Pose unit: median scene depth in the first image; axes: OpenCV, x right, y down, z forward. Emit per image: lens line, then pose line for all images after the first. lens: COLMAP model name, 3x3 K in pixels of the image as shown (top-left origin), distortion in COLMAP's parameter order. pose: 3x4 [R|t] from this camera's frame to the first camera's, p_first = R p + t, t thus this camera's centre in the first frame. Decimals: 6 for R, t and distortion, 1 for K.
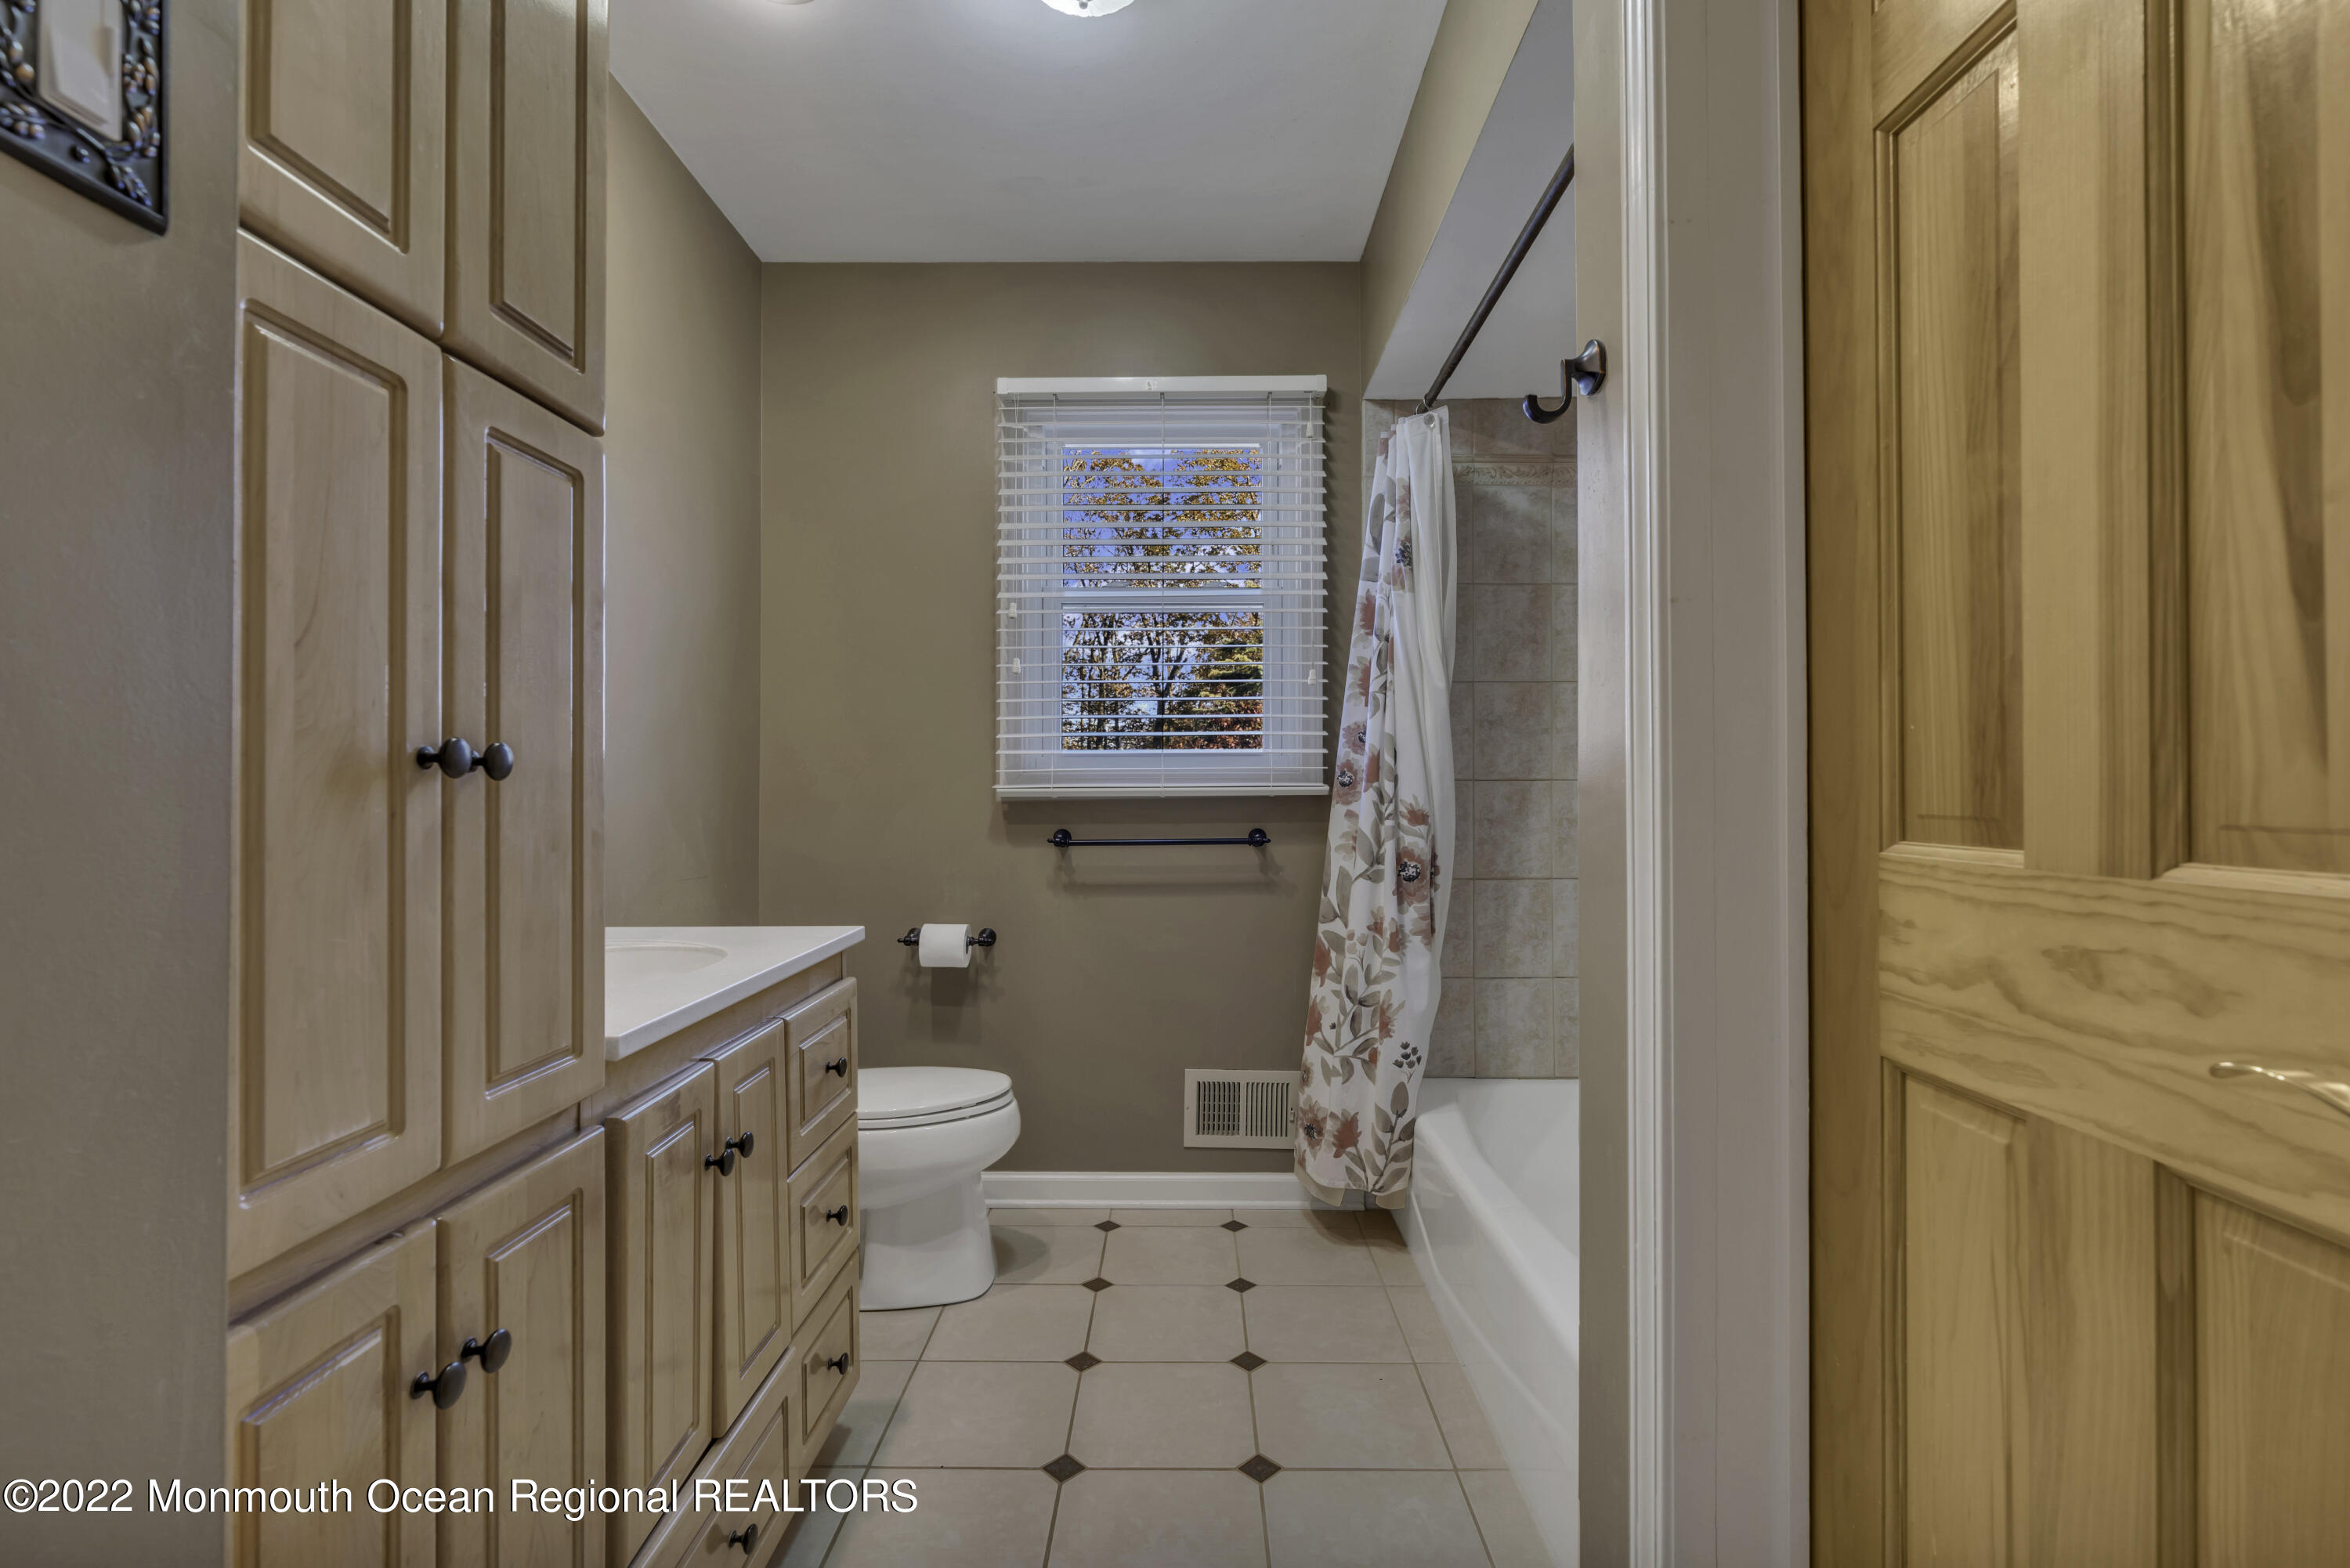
lens RADIAL K [[1046.1, 0, 1175.0], [0, 1046.1, 784.0], [0, 0, 1]] dist [-0.003084, 0.000043]
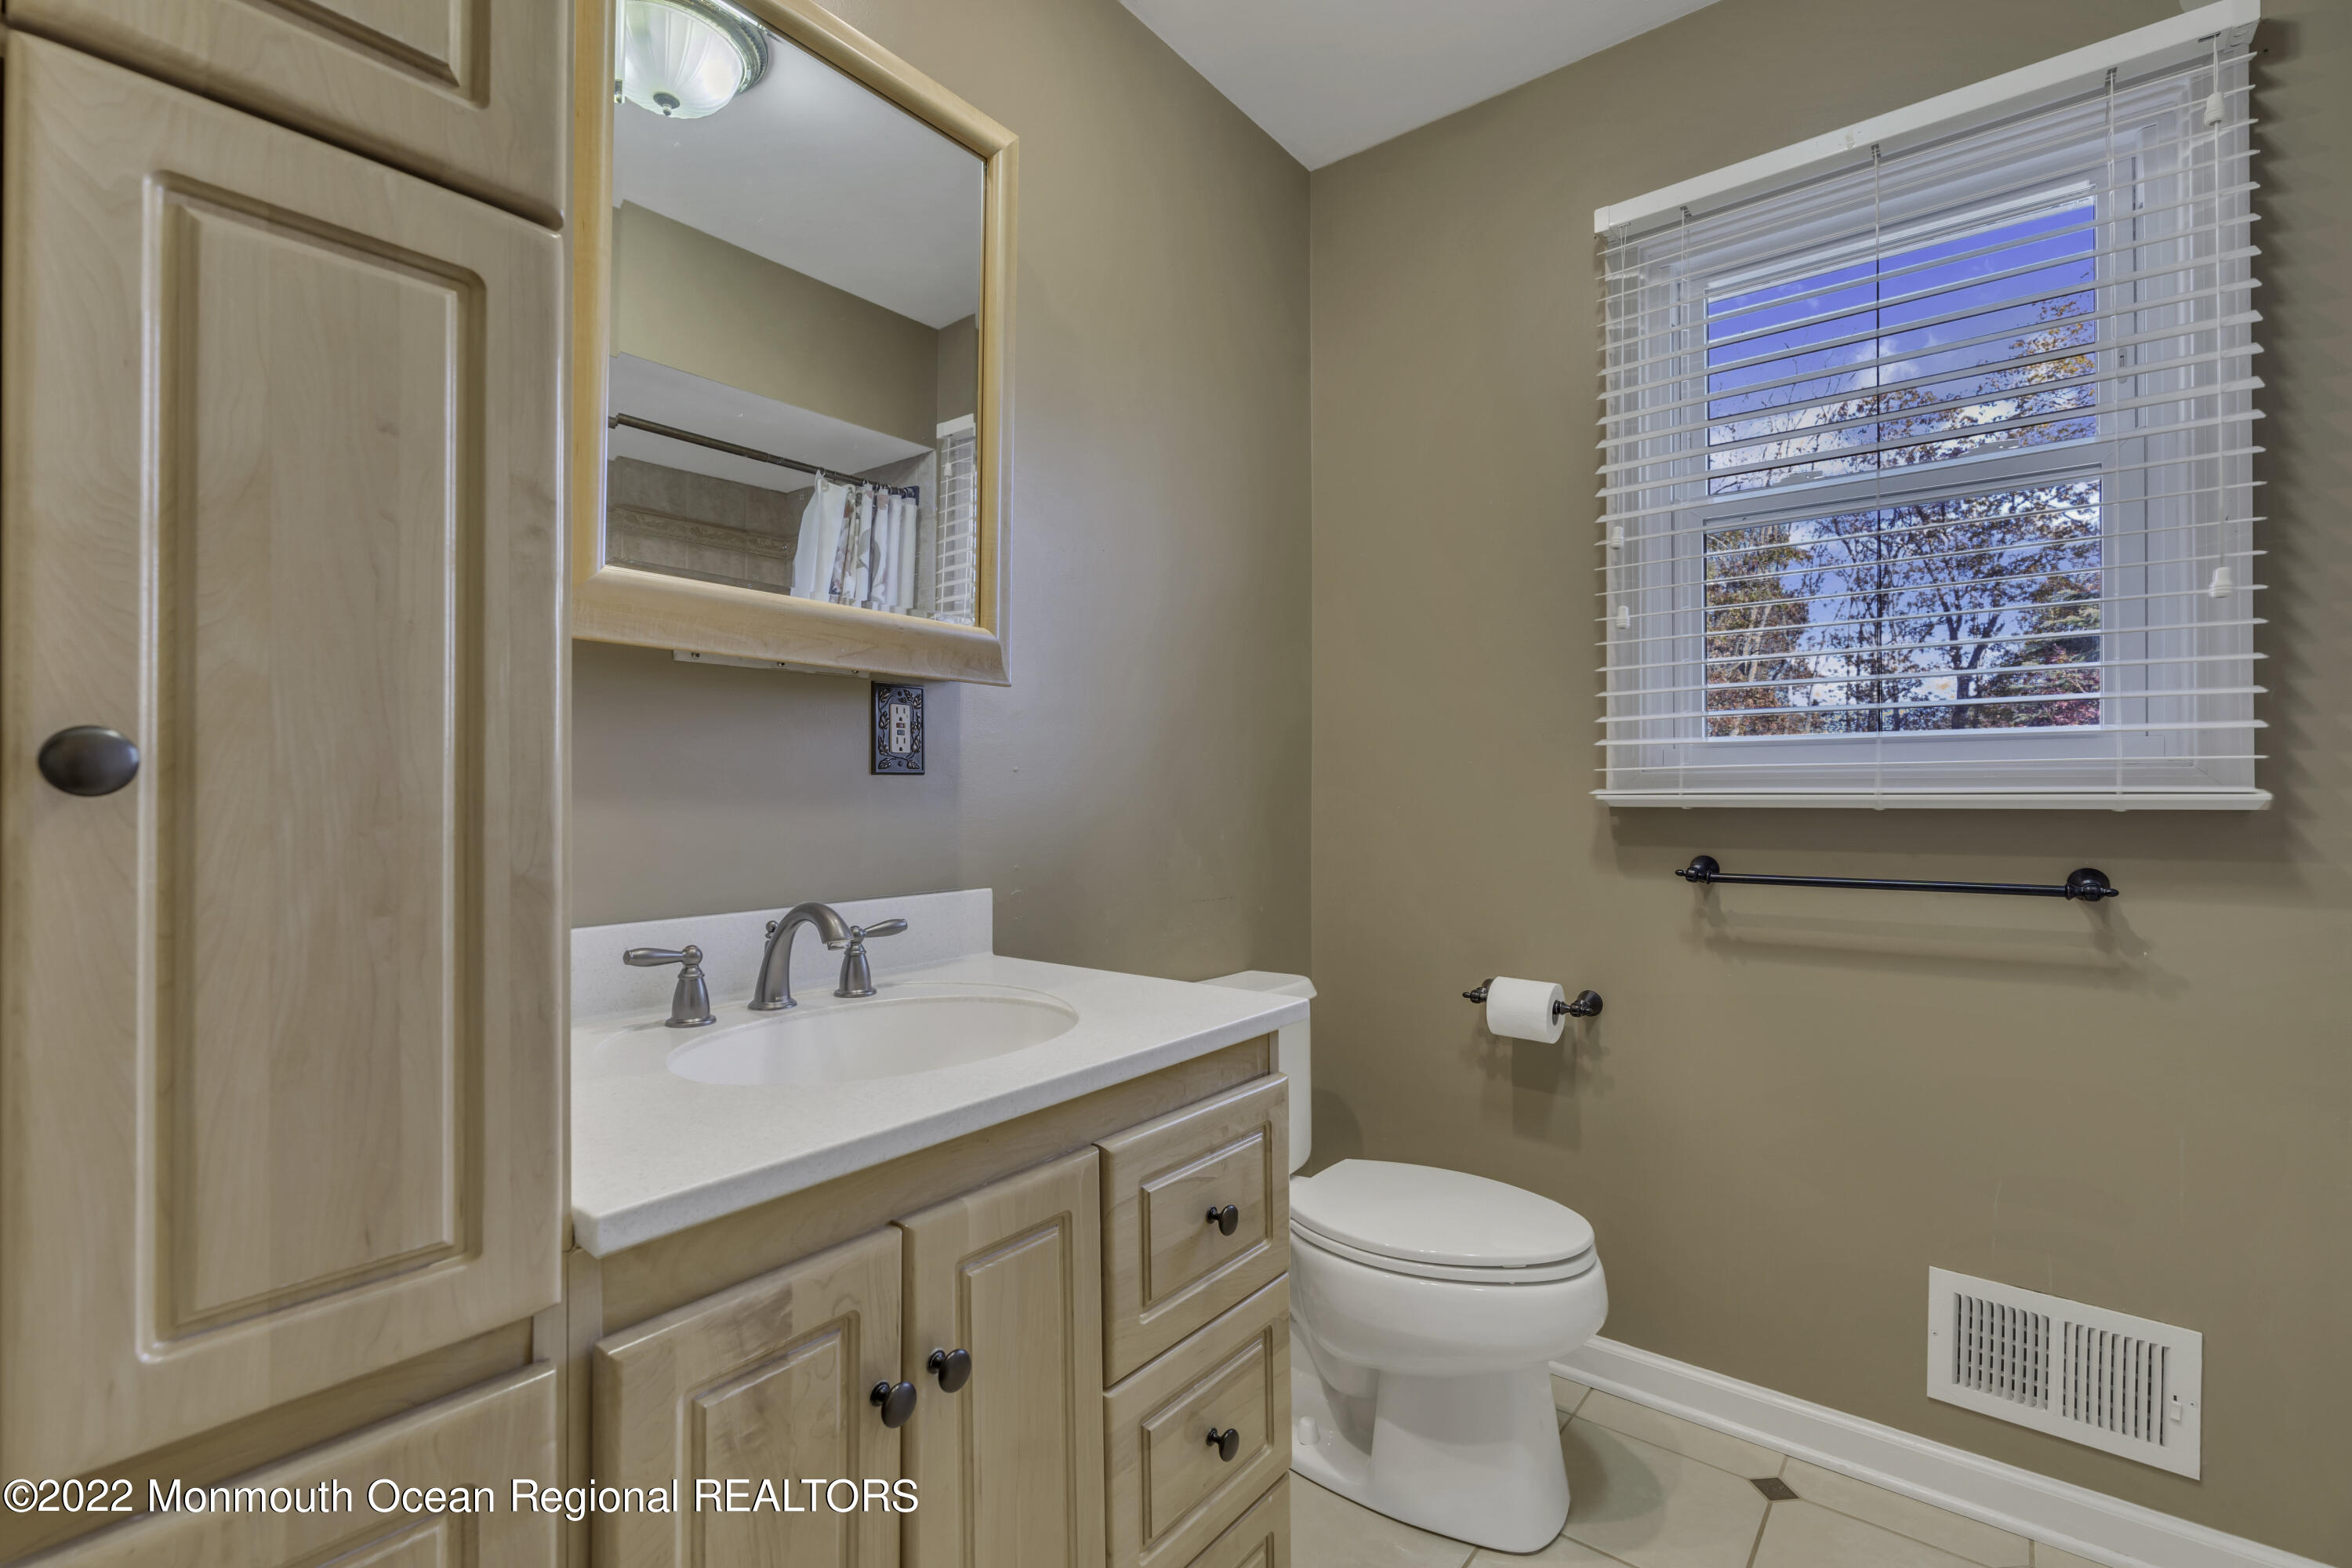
lens RADIAL K [[1047.1, 0, 1176.0], [0, 1047.1, 784.0], [0, 0, 1]] dist [-0.003084, 0.000043]
pose [[0.790030, -0.004295, -0.613053, 0.037142], [0.002942, 0.999991, -0.003215, -0.001736], [0.613061, 0.000736, 0.790035, 0.269052]]
